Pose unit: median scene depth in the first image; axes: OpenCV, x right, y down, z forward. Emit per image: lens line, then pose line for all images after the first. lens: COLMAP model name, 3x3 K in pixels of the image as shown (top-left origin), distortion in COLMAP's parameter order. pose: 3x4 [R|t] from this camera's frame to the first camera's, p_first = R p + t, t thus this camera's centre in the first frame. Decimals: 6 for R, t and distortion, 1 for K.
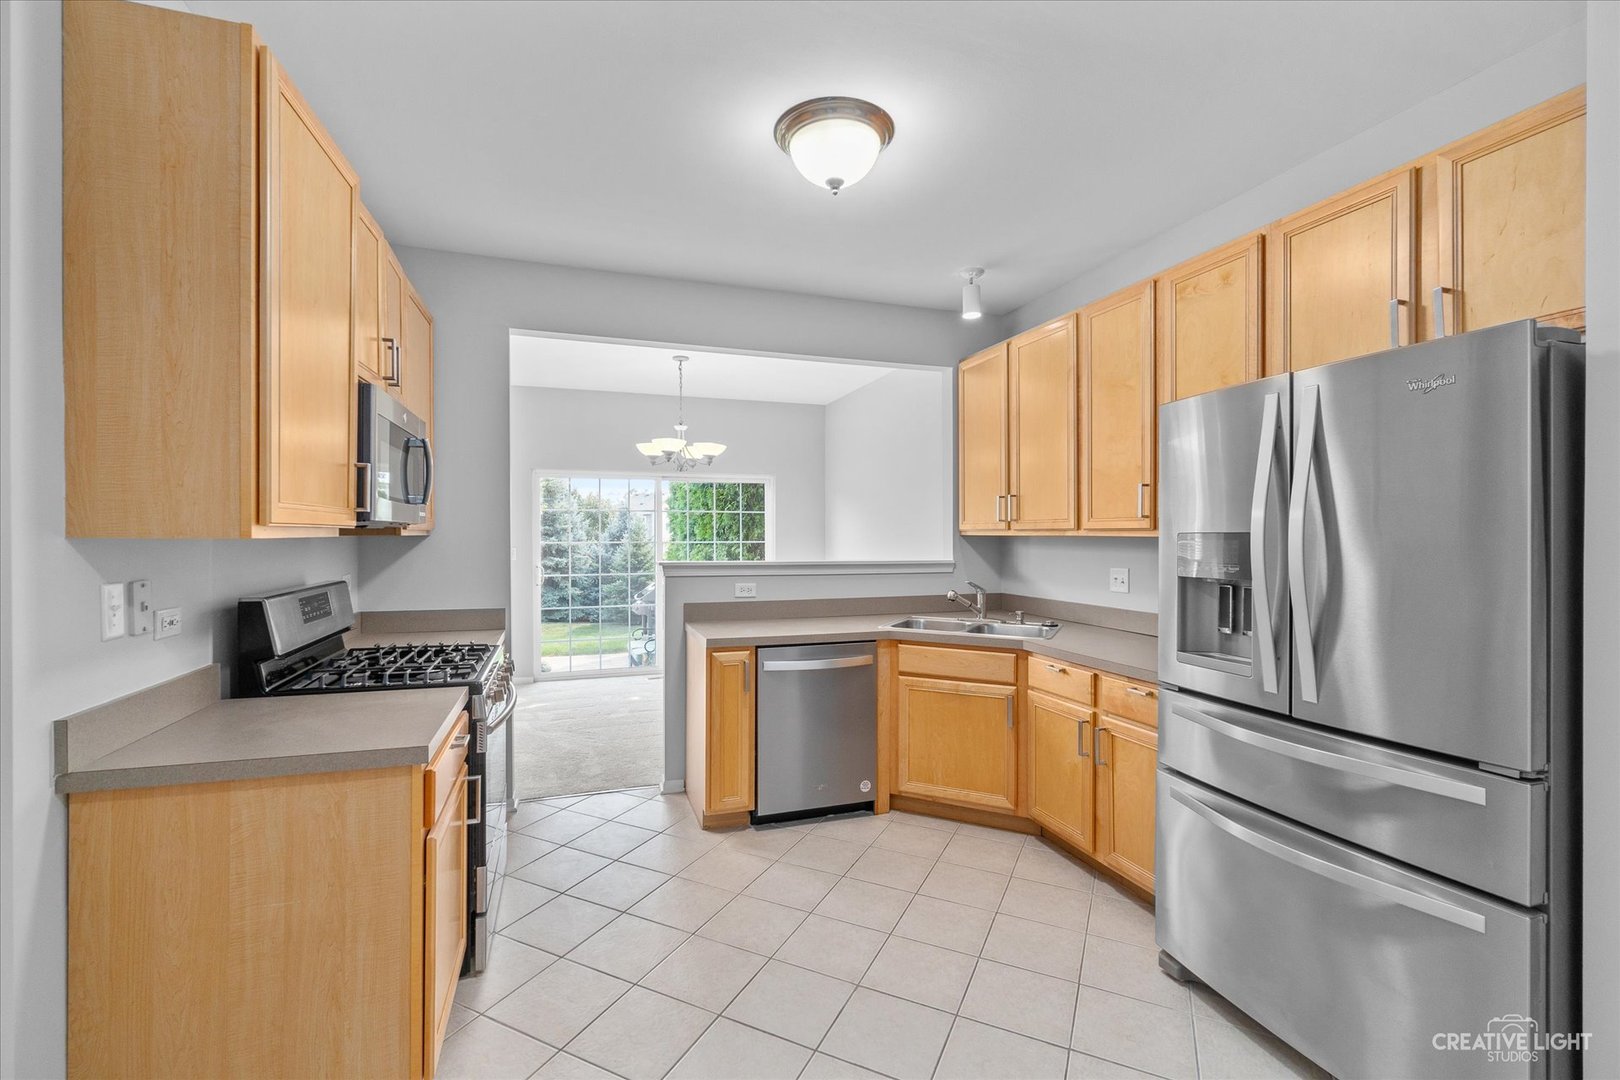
lens RADIAL K [[694.8, 0, 800.6], [0, 694.8, 541.2], [0, 0, 1]] dist [-0.000365, 0.000167]
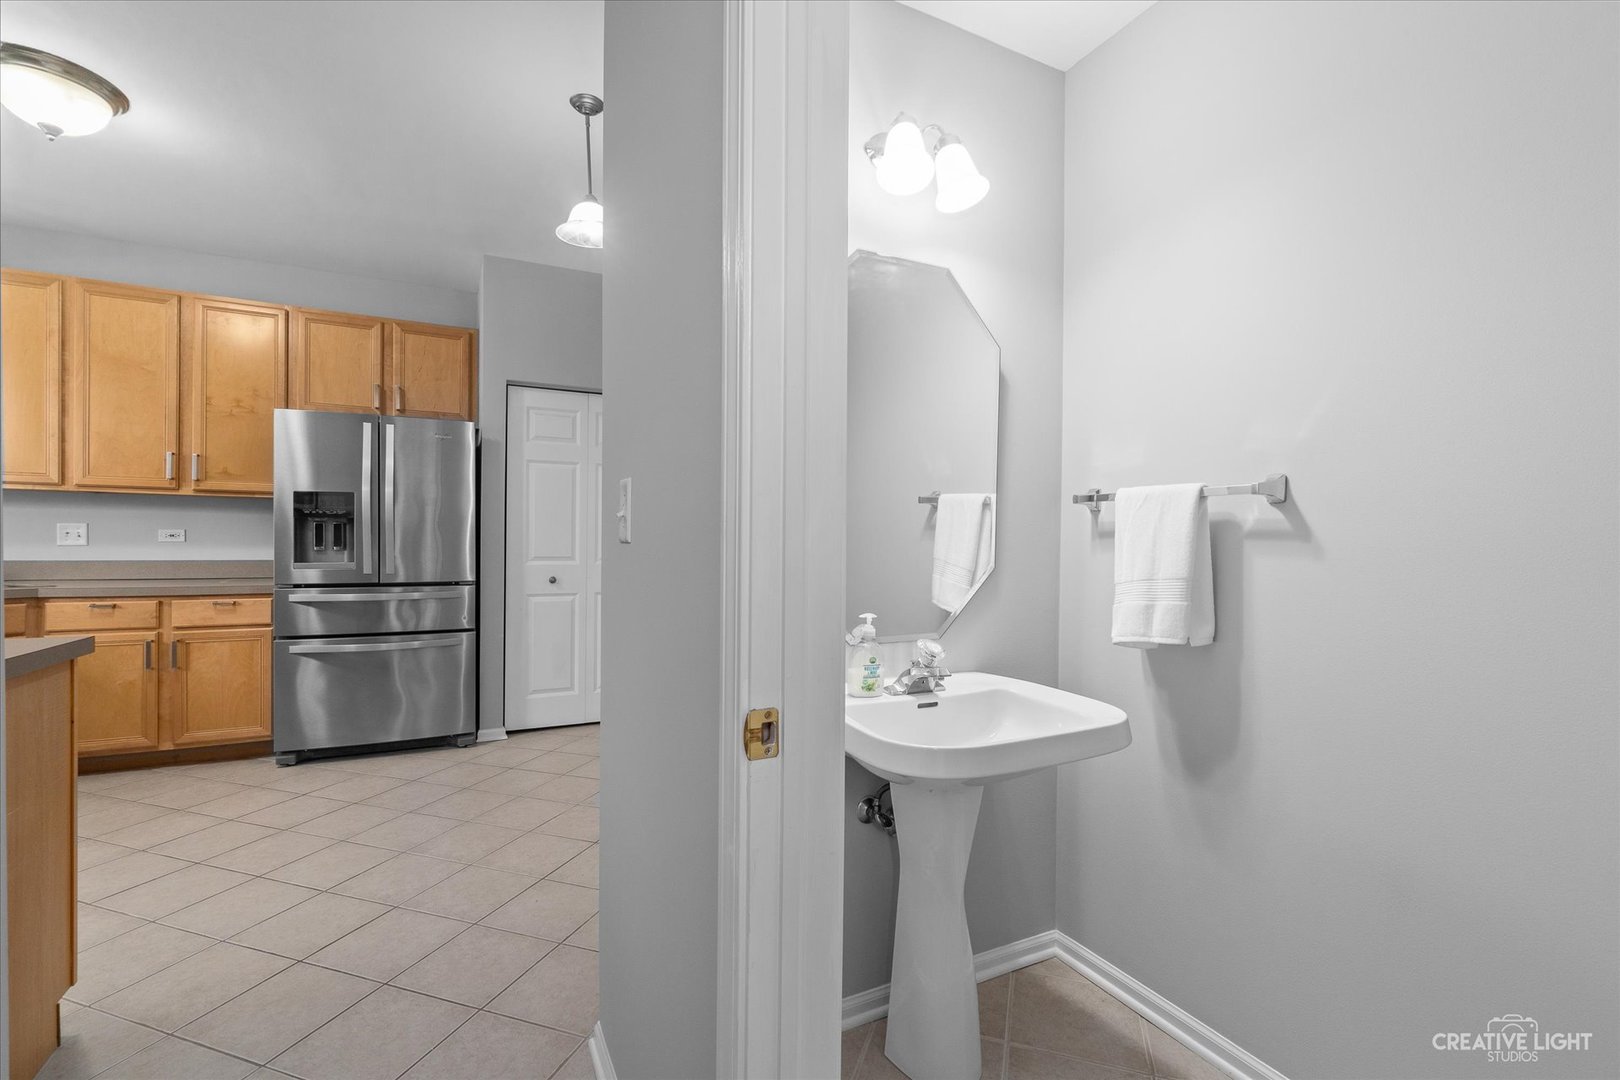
lens RADIAL K [[694.8, 0, 800.6], [0, 694.8, 541.2], [0, 0, 1]] dist [-0.000365, 0.000167]
pose [[-0.136247, -0.000207, 0.990675, -0.779334], [-0.003341, 0.999994, -0.000251, 0.064249], [-0.990669, -0.003344, -0.136247, 0.024680]]
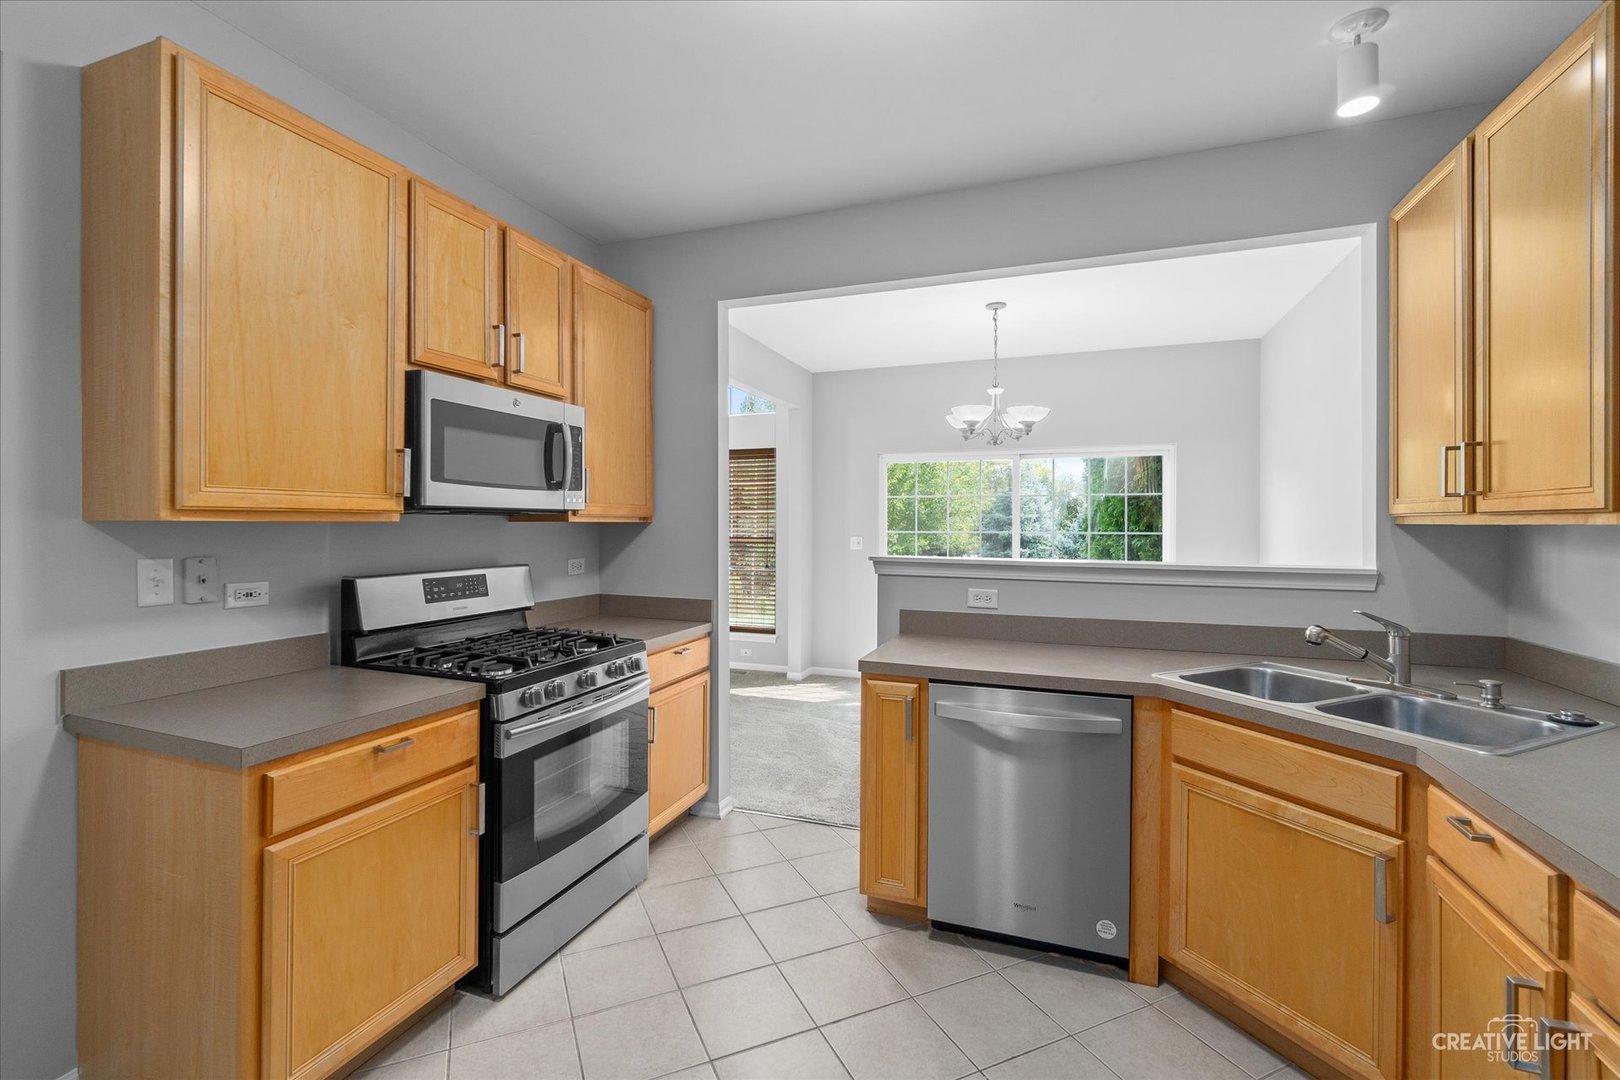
lens RADIAL K [[708.9, 0, 804.4], [0, 708.9, 529.7], [0, 0, 1]] dist [-0.002223, 0.000096]
pose [[0.772846, 0.008187, -0.634540, 0.278409], [-0.009739, 0.999952, 0.001040, -0.000504], [0.634518, 0.005376, 0.772889, 0.337371]]
